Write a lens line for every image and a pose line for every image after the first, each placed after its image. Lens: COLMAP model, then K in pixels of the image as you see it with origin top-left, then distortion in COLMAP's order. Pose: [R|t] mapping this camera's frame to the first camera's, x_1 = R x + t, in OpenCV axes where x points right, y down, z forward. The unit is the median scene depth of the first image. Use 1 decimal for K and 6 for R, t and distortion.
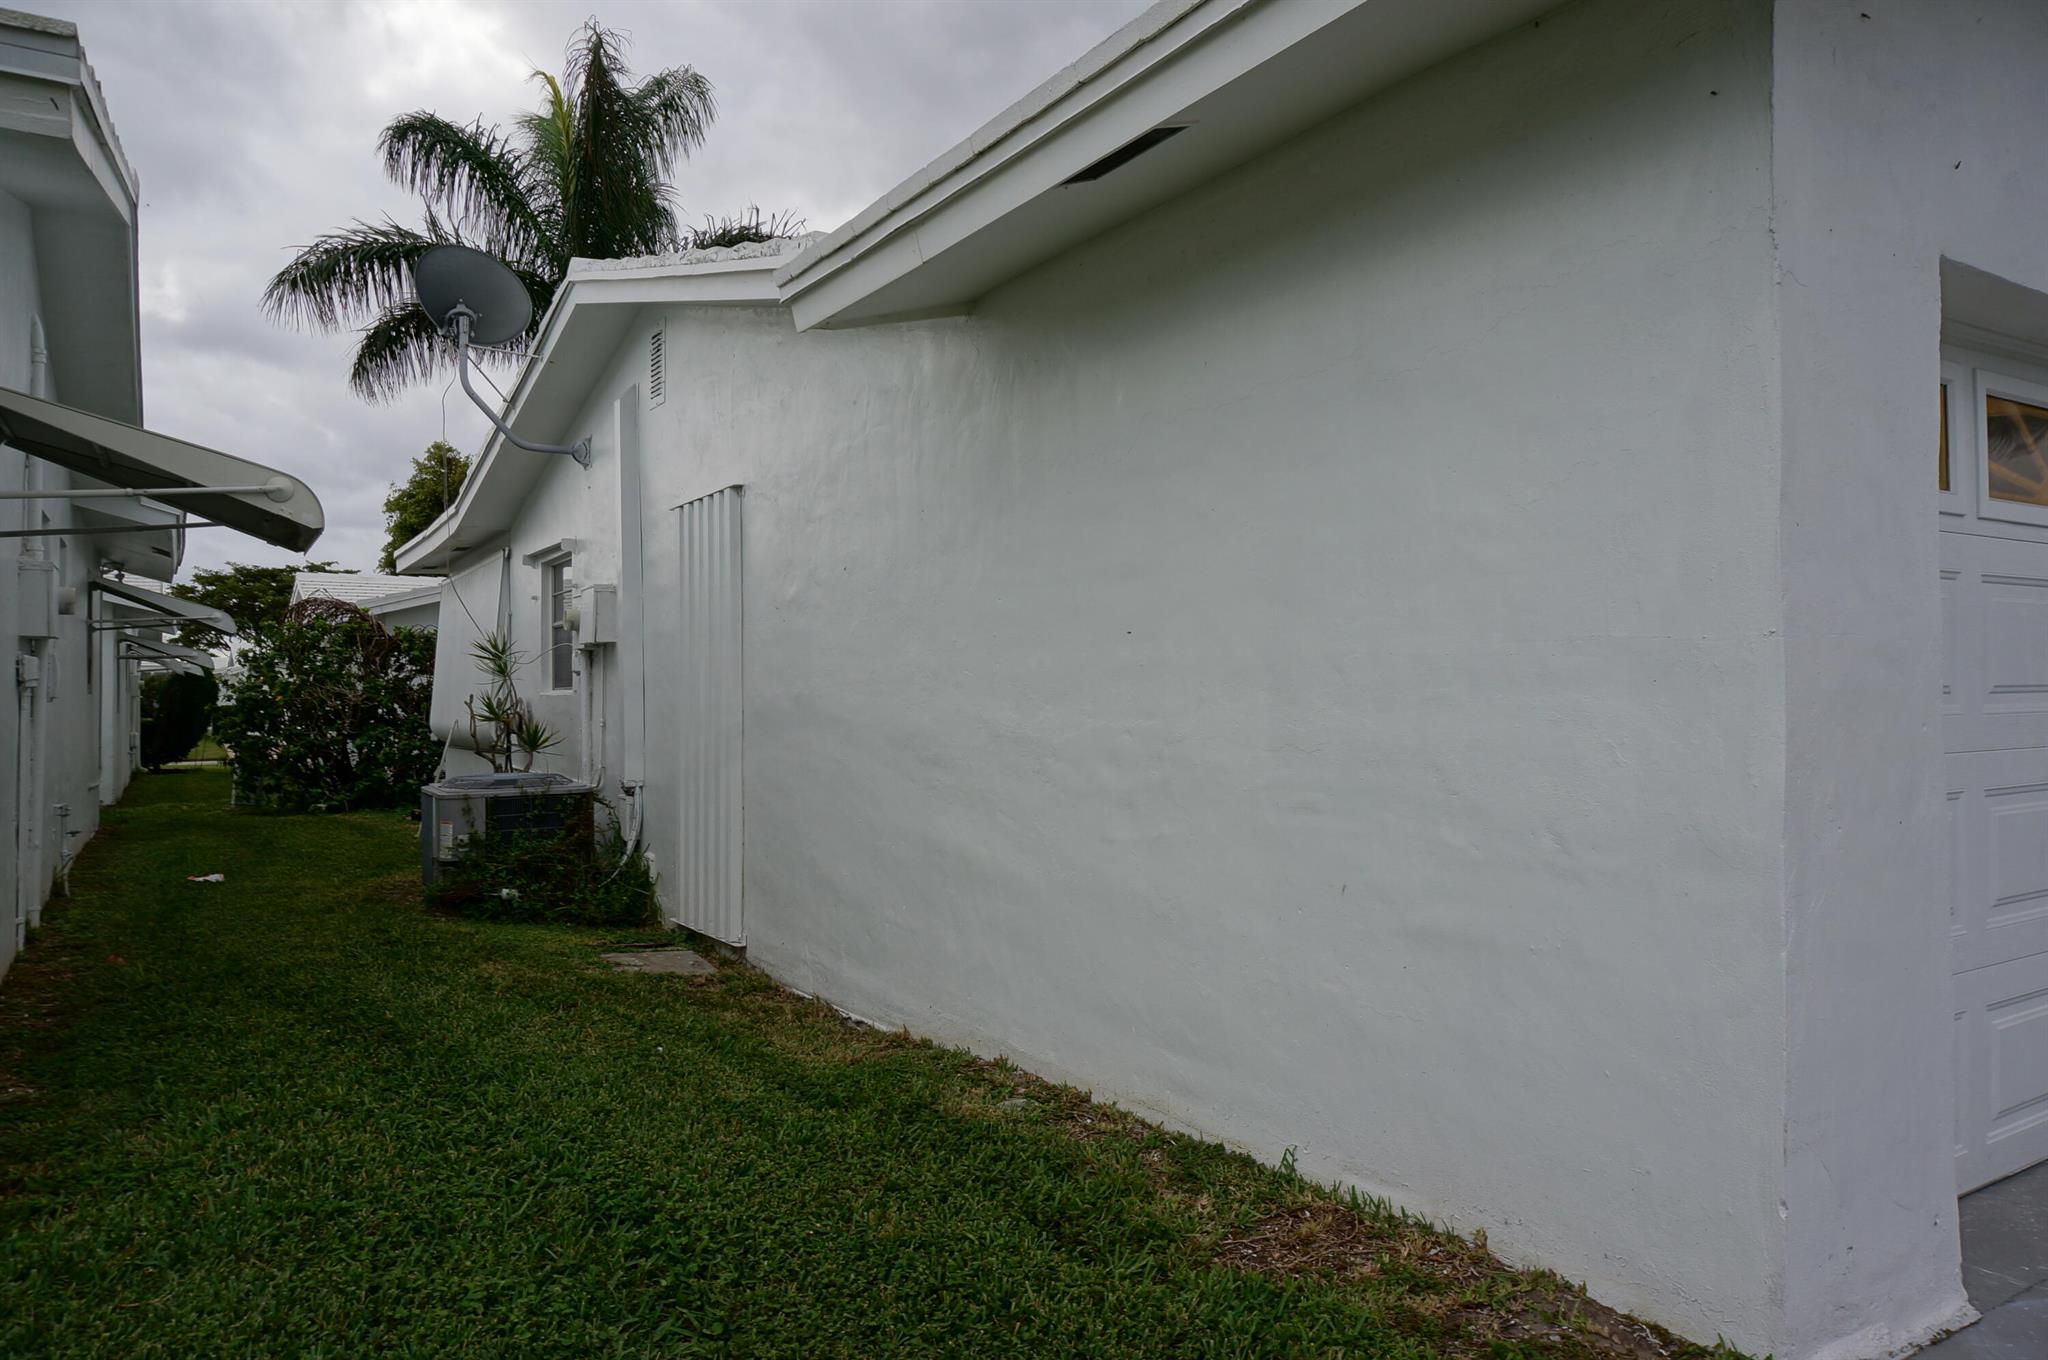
lens RADIAL K [[1407.1, 0, 1024.0], [0, 1407.1, 680.0], [0, 0, 1]] dist [-0.002147, 0.003803]
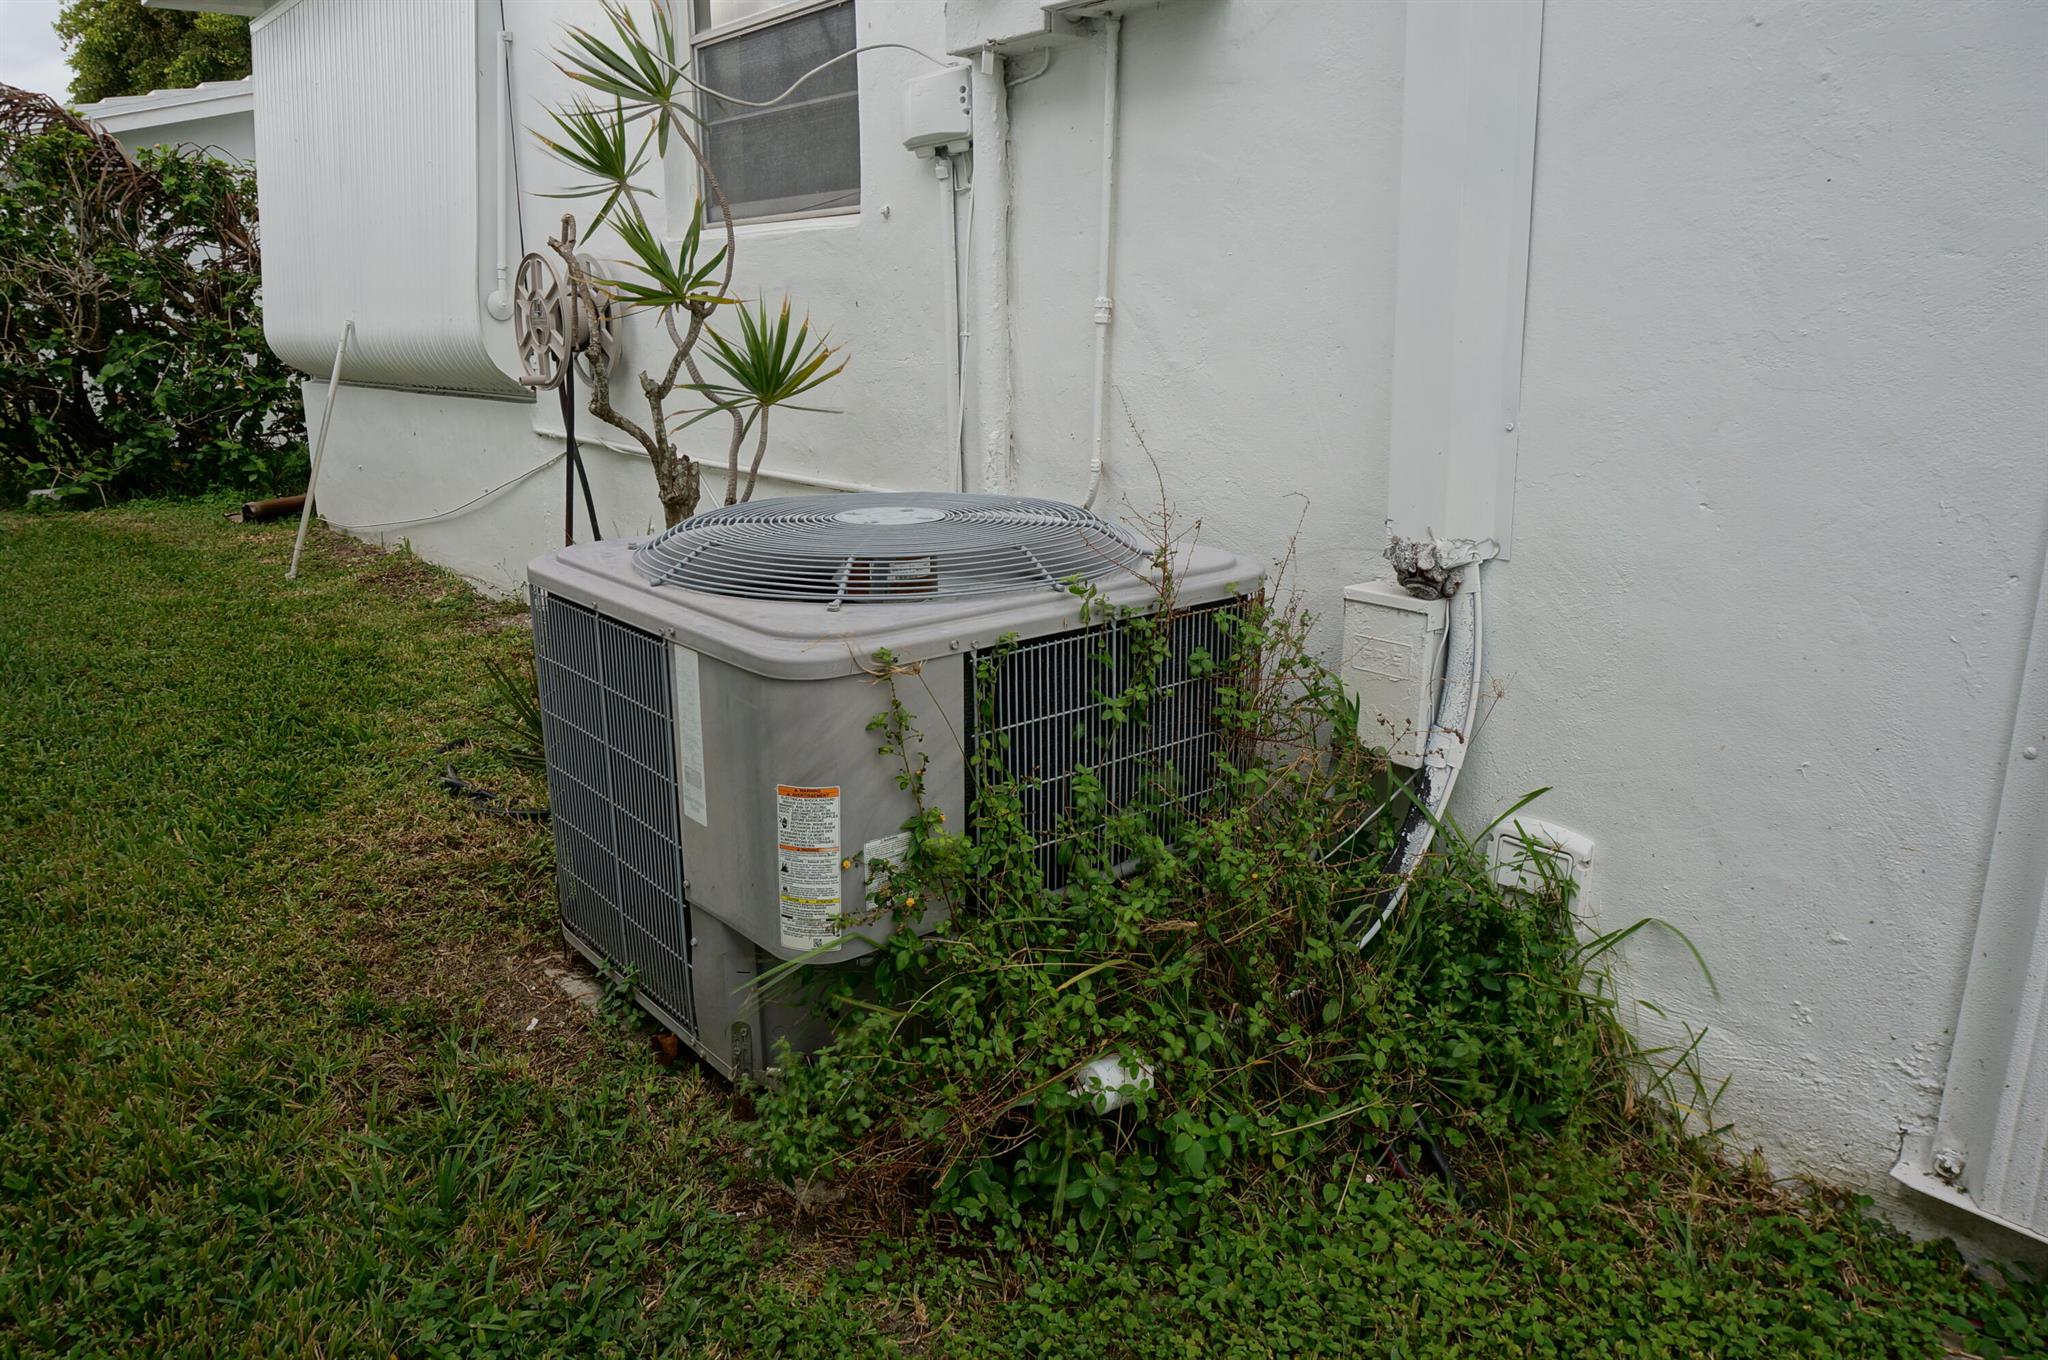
lens RADIAL K [[1407.1, 0, 1024.0], [0, 1407.1, 680.0], [0, 0, 1]] dist [-0.002147, 0.003803]
pose [[0.989384, -0.032920, 0.141545, -0.206459], [-0.005061, 0.965609, 0.259949, 0.016693], [-0.145235, -0.257906, 0.955192, 0.407289]]
